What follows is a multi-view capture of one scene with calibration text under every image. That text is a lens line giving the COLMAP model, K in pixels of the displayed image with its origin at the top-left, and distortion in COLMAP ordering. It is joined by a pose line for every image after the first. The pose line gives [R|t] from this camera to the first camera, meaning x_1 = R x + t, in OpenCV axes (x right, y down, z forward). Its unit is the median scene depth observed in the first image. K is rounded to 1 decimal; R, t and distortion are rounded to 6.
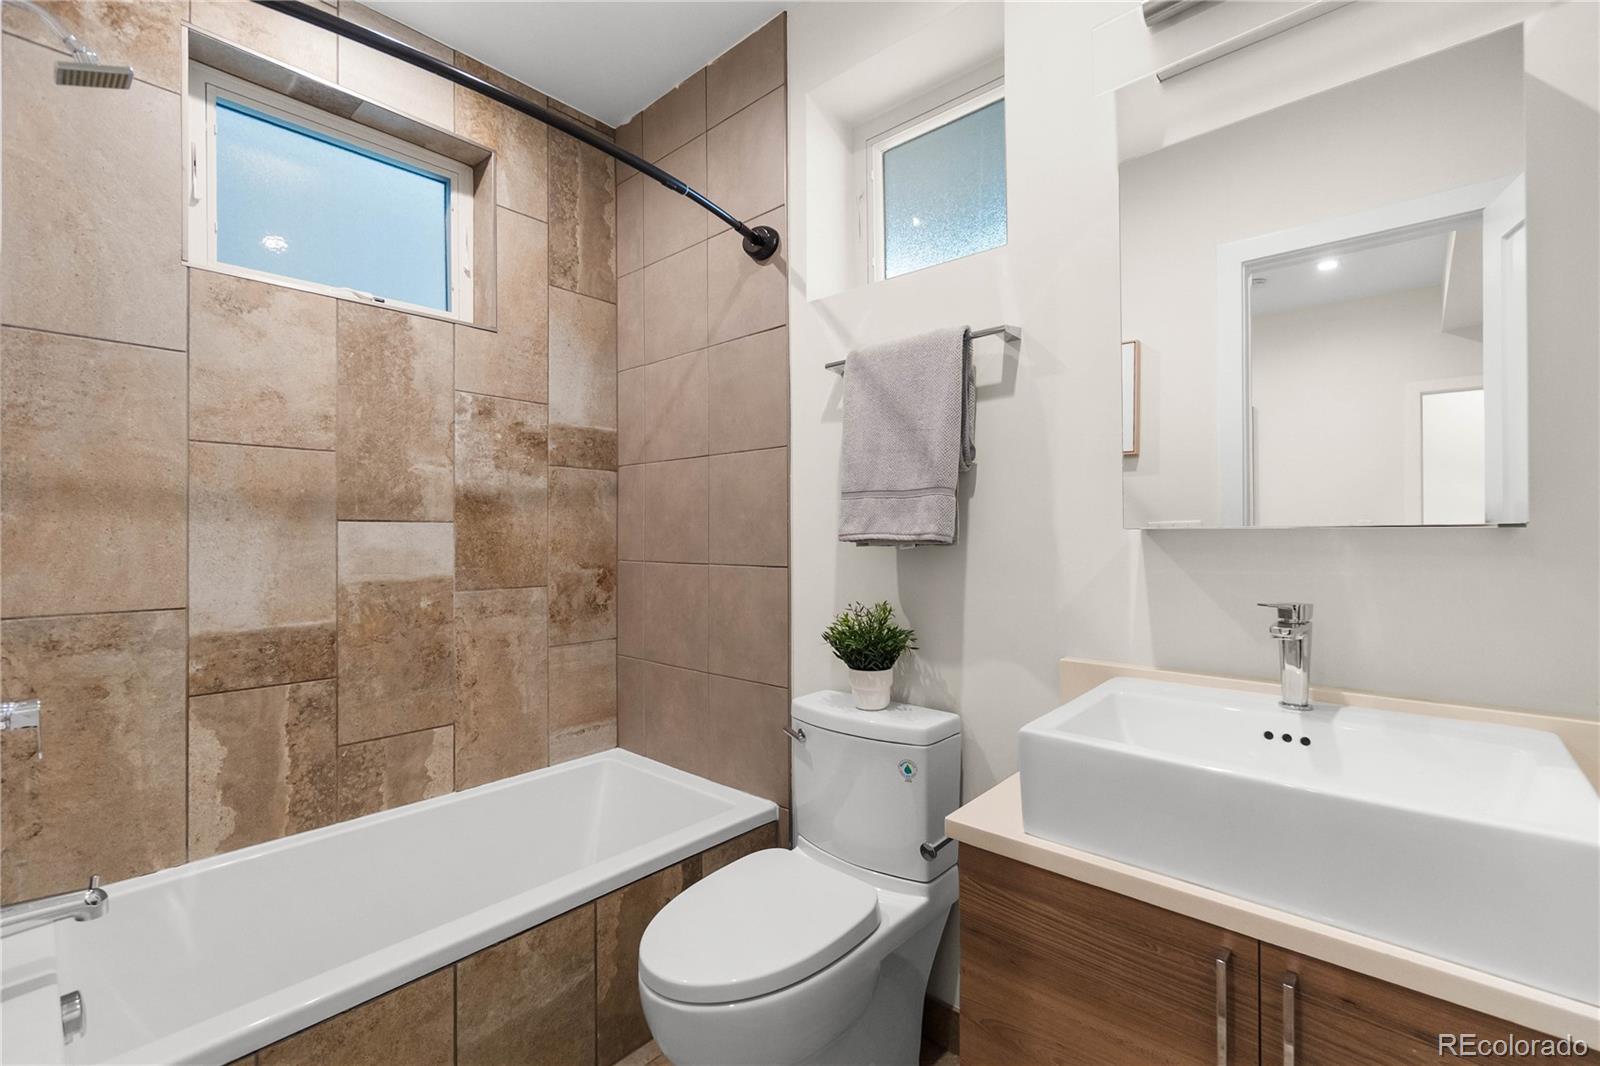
lens RADIAL K [[696.8, 0, 800.0], [0, 696.8, 533.0], [0, 0, 1]] dist [-0.000842, -0.000075]
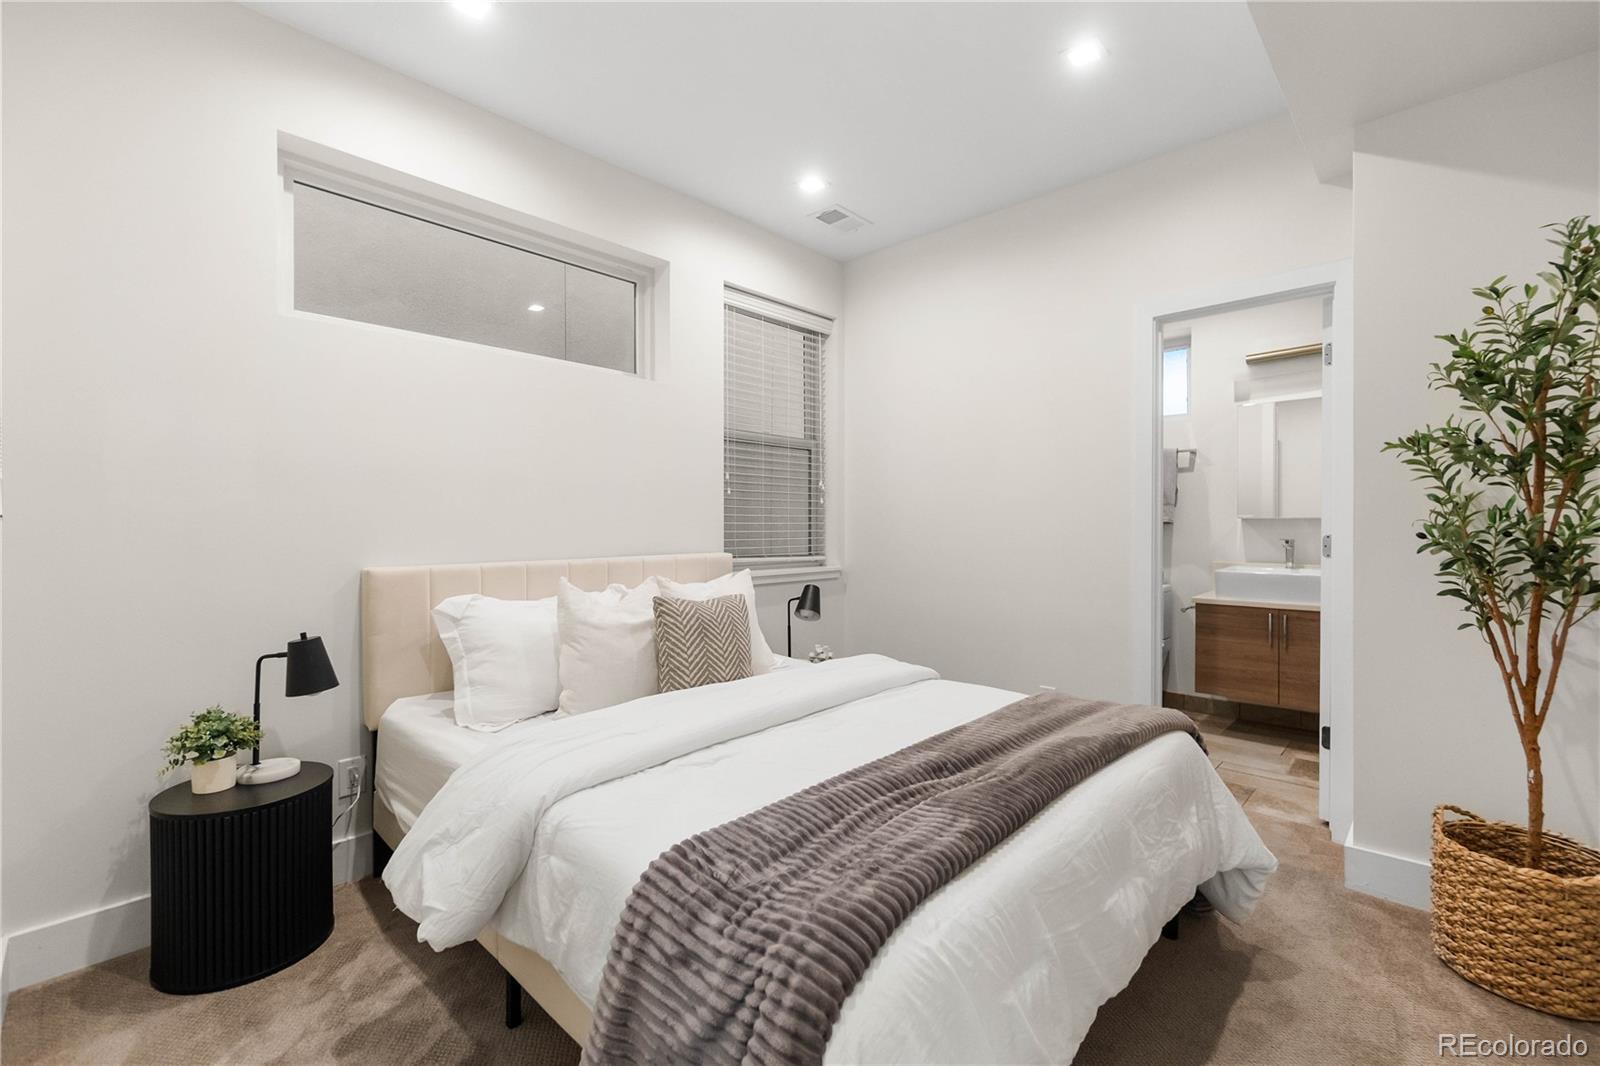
lens RADIAL K [[696.8, 0, 800.0], [0, 696.8, 533.0], [0, 0, 1]] dist [-0.000842, -0.000075]
pose [[0.999646, -0.003570, -0.026379, -1.252786], [0.003776, 0.999963, 0.007780, 0.025840], [0.026351, -0.007877, 0.999622, -1.936880]]
